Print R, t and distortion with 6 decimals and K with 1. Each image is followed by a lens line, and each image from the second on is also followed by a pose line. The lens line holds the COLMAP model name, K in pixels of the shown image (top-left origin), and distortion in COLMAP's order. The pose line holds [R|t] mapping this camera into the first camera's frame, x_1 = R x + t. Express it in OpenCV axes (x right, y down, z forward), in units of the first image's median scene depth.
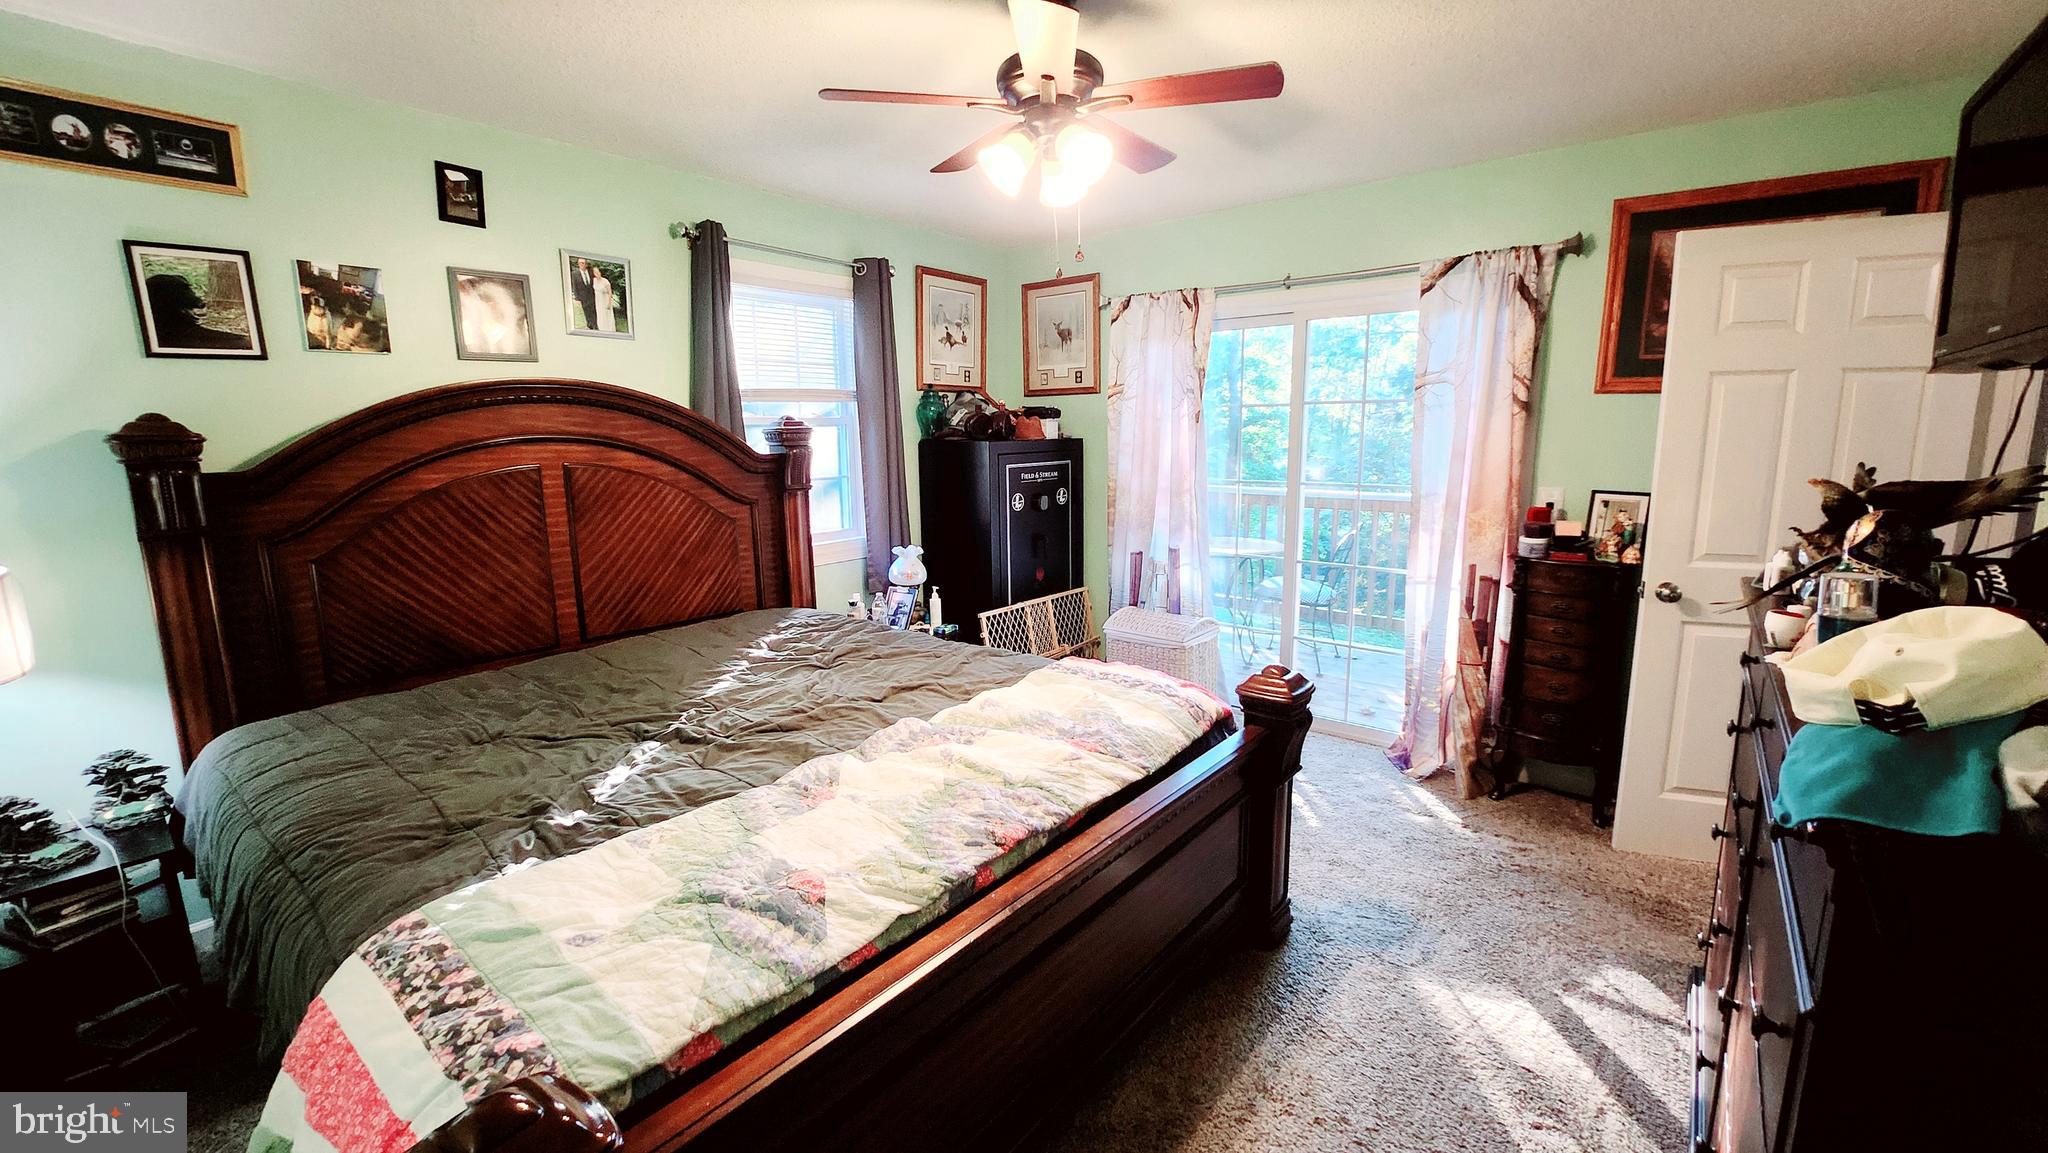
lens RADIAL K [[817.5, 0, 1026.5], [0, 817.5, 571.5], [0, 0, 1]] dist [-0.012610, 0.000461]
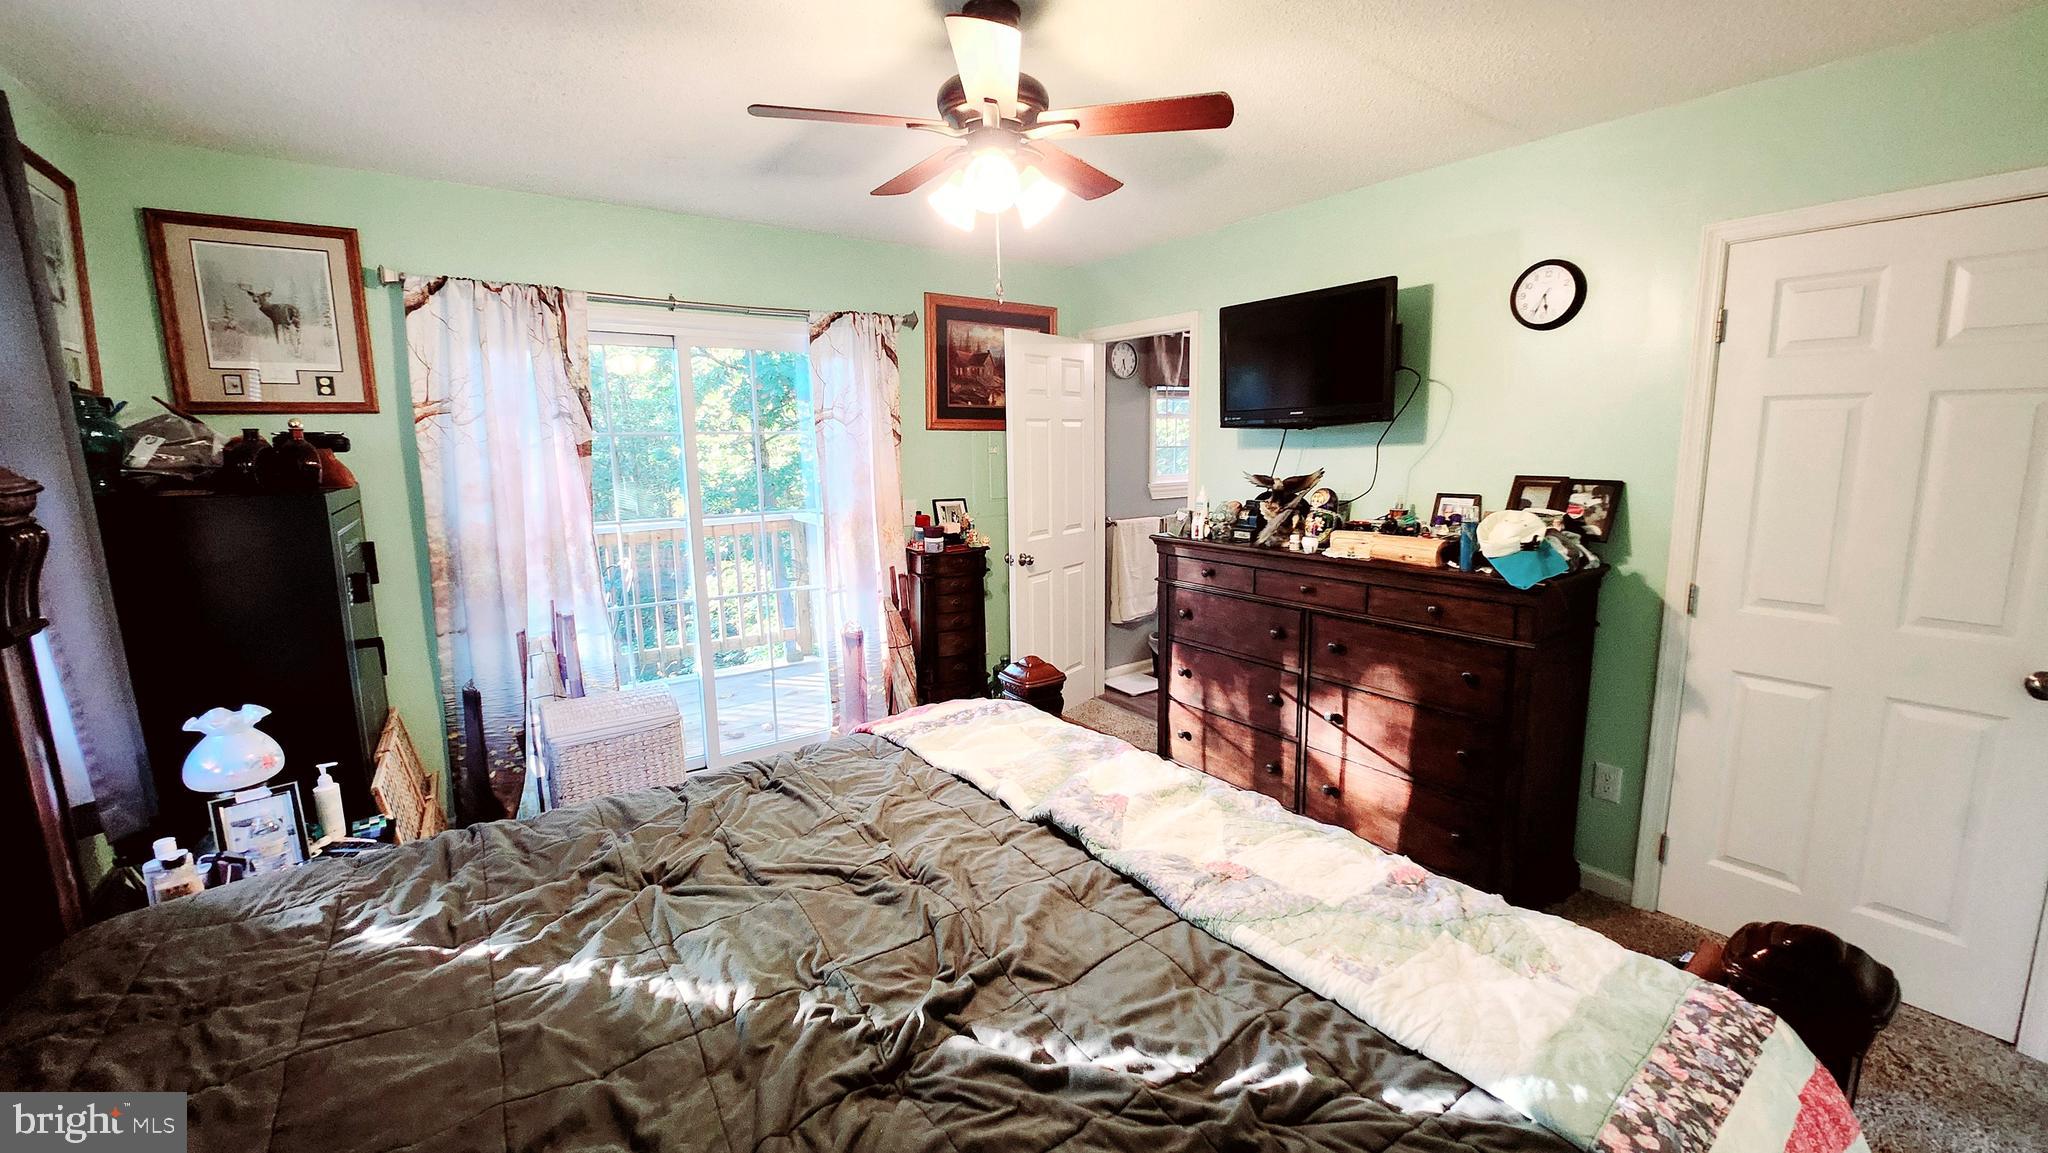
lens RADIAL K [[817.5, 0, 1025.5], [0, 817.5, 567.8], [0, 0, 1]] dist [-0.012610, 0.000461]
pose [[0.252121, -0.145016, 0.956768, -0.475482], [0.175910, 0.979103, 0.102046, -0.079364], [-0.951573, 0.142578, 0.272362, 0.384802]]
